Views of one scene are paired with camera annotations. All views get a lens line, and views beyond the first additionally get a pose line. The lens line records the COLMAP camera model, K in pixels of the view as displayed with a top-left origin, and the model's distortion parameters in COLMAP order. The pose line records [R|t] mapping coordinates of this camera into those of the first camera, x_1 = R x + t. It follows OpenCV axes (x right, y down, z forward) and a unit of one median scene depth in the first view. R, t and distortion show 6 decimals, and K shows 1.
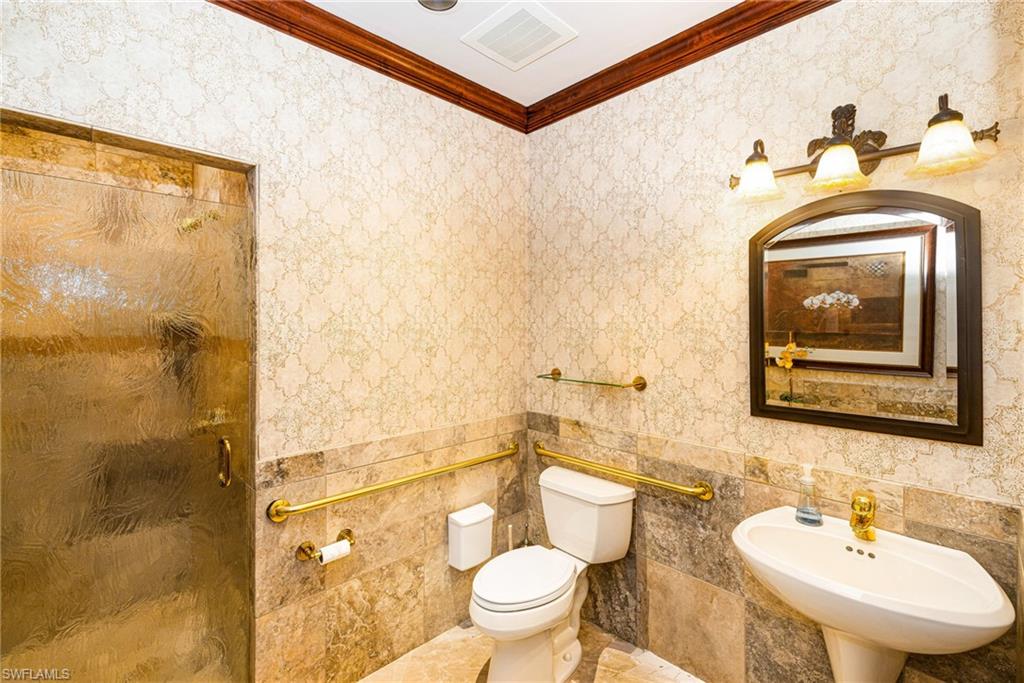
lens RADIAL K [[439.4, 0, 504.2], [0, 439.4, 328.5], [0, 0, 1]] dist [0.000227, 0.000148]
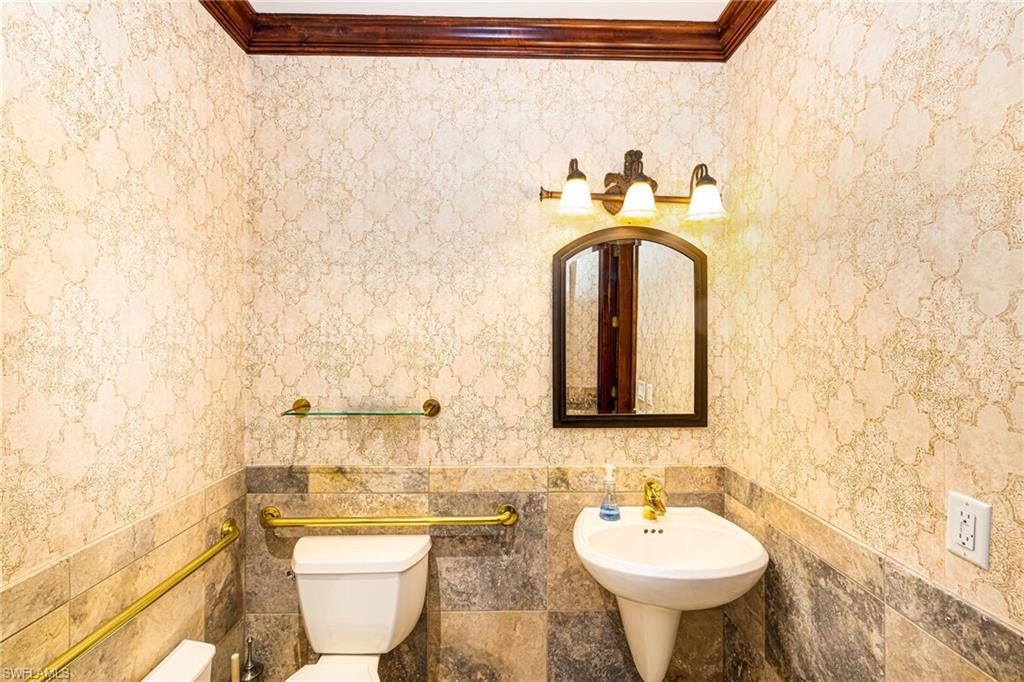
lens RADIAL K [[443.5, 0, 512.7], [0, 443.5, 336.2], [0, 0, 1]] dist [-0.002078, 0.000161]
pose [[0.676855, 0.004112, 0.736105, -0.217811], [0.003874, 0.999951, -0.009148, -0.003730], [-0.736106, 0.009044, 0.676805, 0.315821]]
